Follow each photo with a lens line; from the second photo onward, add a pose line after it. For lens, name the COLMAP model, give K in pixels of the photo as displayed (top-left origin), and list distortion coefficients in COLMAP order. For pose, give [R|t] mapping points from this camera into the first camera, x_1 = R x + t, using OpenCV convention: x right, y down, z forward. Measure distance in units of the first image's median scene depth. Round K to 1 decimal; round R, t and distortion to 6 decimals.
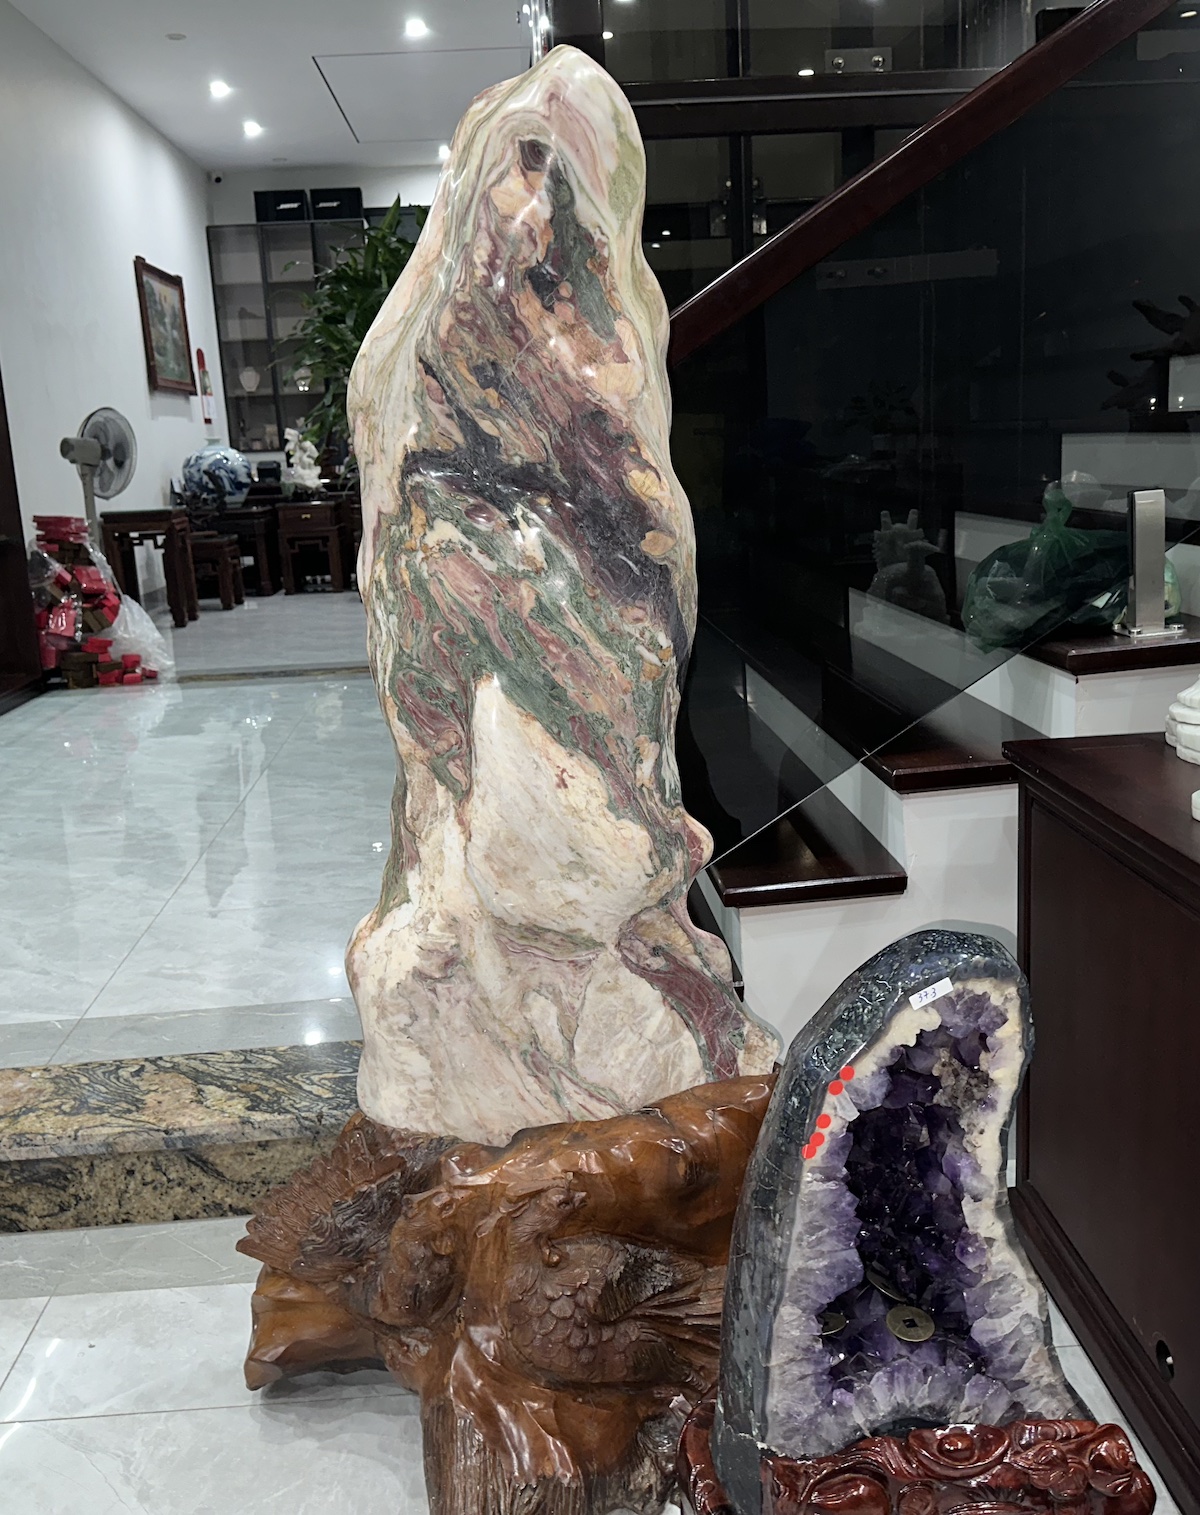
lens RADIAL K [[1424.6, 0, 581.6], [0, 1424.6, 757.6], [0, 0, 1]] dist [0.181318, -0.426741]
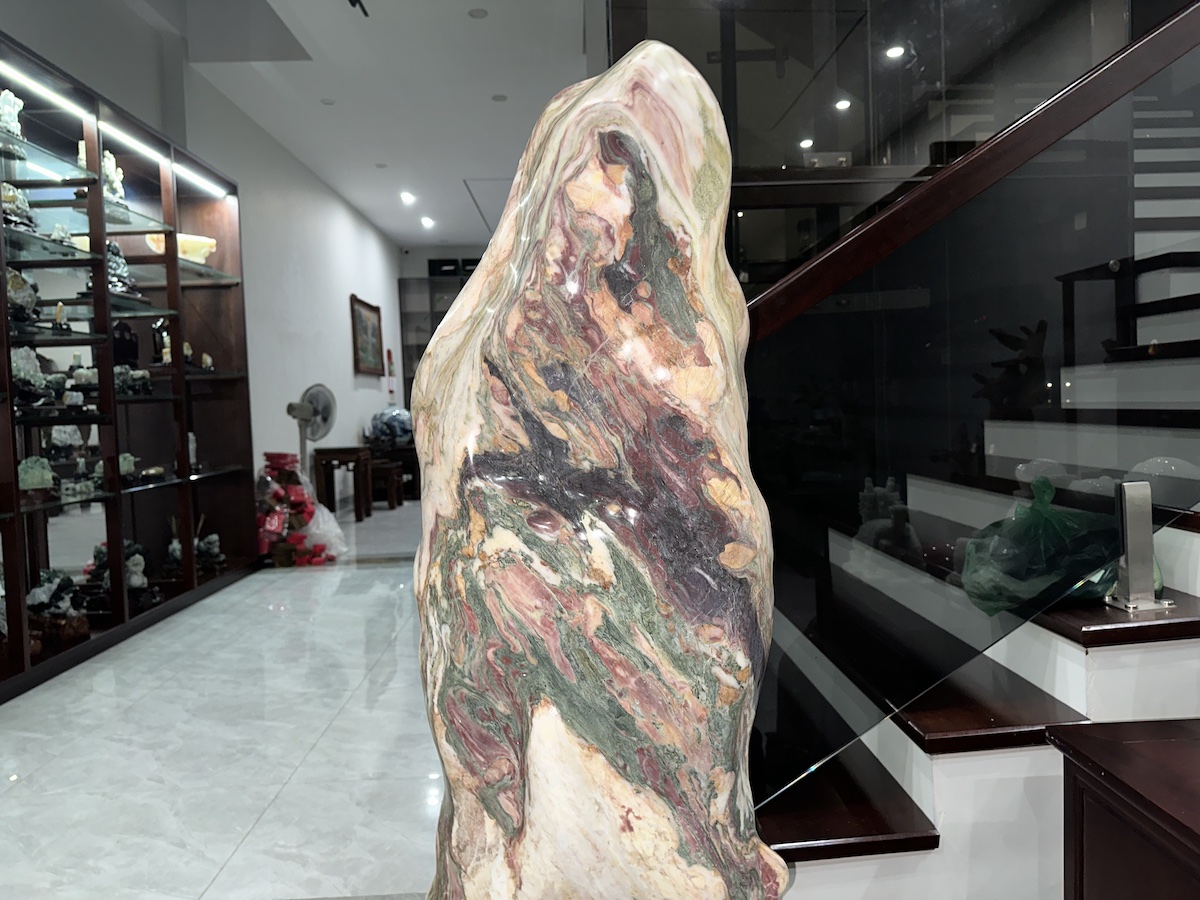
lens RADIAL K [[849.2, 0, 600.0], [0, 849.2, 450.0], [0, 0, 1]] dist [0.063058, -0.071412]
pose [[0.999626, 0.019939, -0.018699, -0.025479], [-0.022688, 0.986738, -0.160727, -0.126415], [0.015246, 0.161091, 0.986822, 0.450304]]
